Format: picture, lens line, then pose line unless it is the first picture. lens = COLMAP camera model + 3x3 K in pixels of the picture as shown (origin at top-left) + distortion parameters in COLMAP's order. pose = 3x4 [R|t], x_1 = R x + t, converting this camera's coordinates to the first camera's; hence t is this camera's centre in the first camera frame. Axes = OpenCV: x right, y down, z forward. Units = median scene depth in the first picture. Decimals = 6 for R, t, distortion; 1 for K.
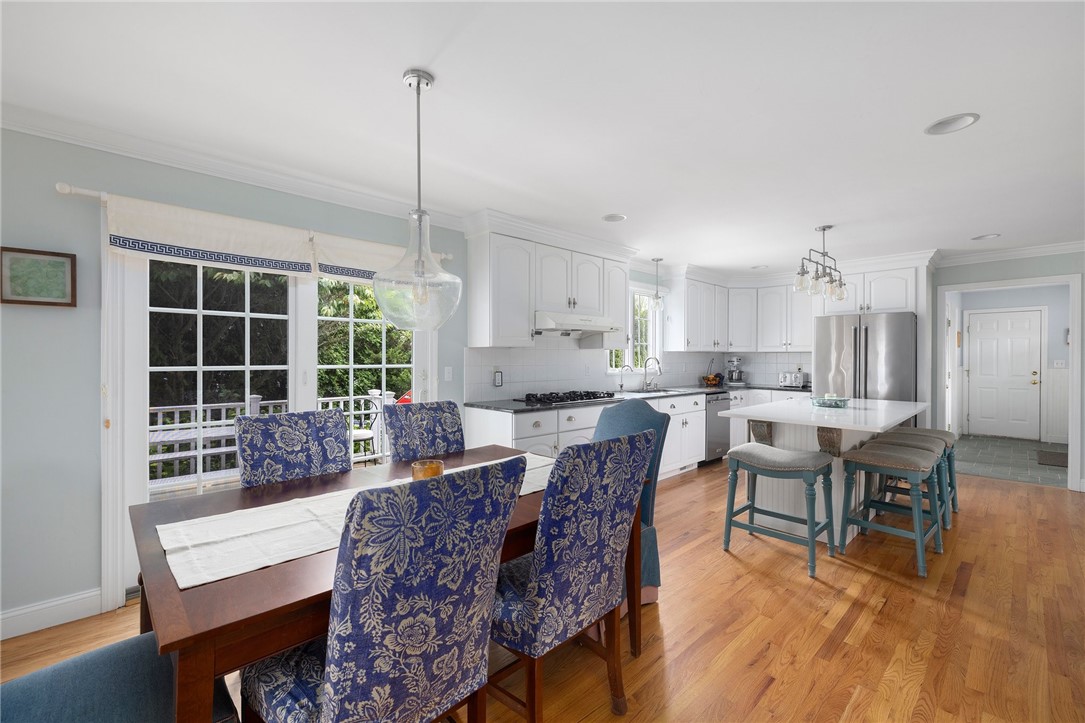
lens RADIAL K [[455.9, 0, 561.1], [0, 455.9, 353.9], [0, 0, 1]] dist [0.017550, 0.000334]
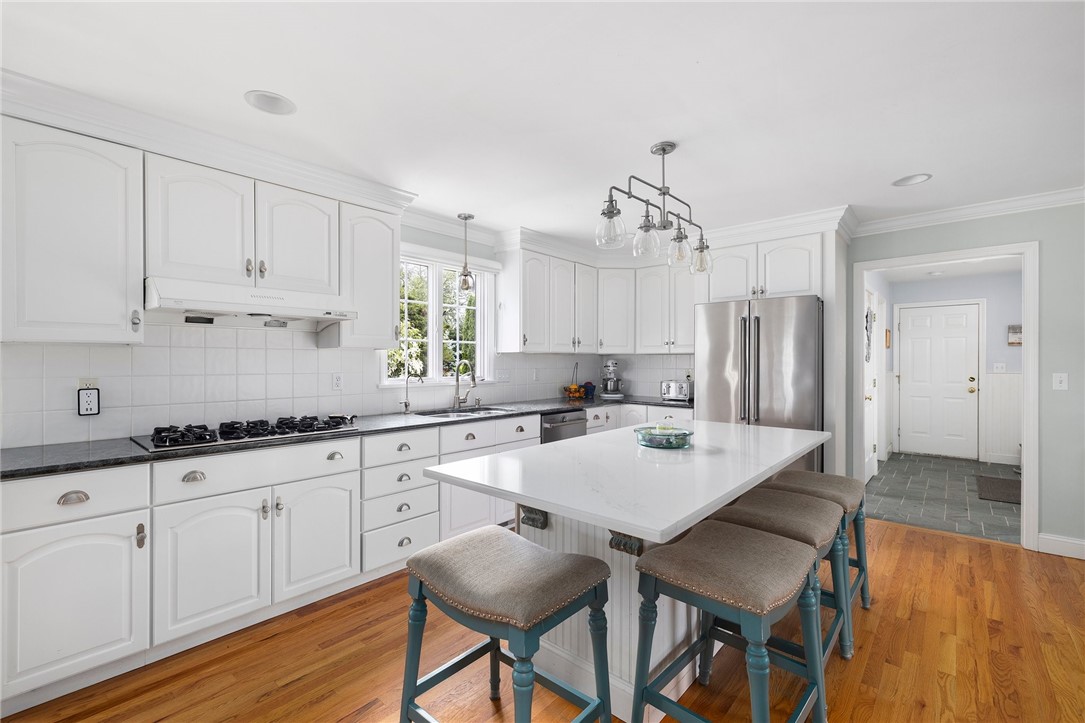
lens RADIAL K [[455.9, 0, 563.7], [0, 455.9, 357.0], [0, 0, 1]] dist [0.017550, 0.000334]
pose [[0.996797, -0.001326, 0.079962, 0.303746], [0.001375, 0.999999, -0.000562, 0.001766], [-0.079961, 0.000670, 0.996798, 0.315417]]
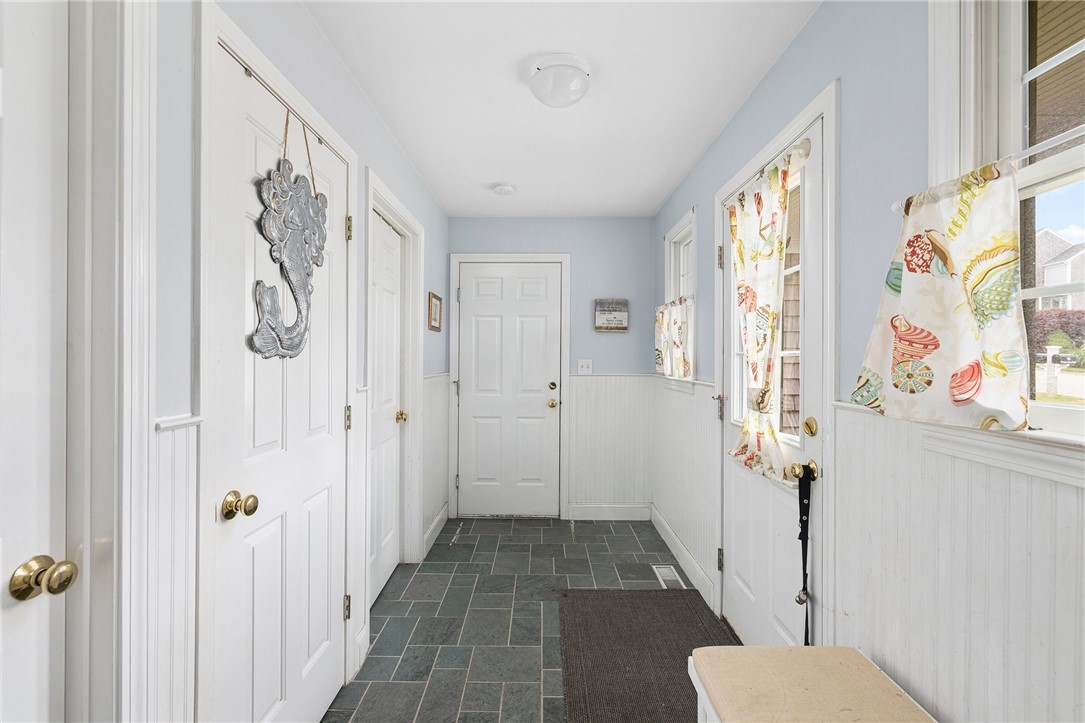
lens RADIAL K [[455.9, 0, 541.9], [0, 455.9, 356.8], [0, 0, 1]] dist [0.017550, 0.000334]
pose [[0.708608, -0.000602, 0.705602, 0.890823], [-0.005165, 0.999968, 0.006040, 0.009519], [-0.705583, -0.007925, 0.708583, 0.885065]]
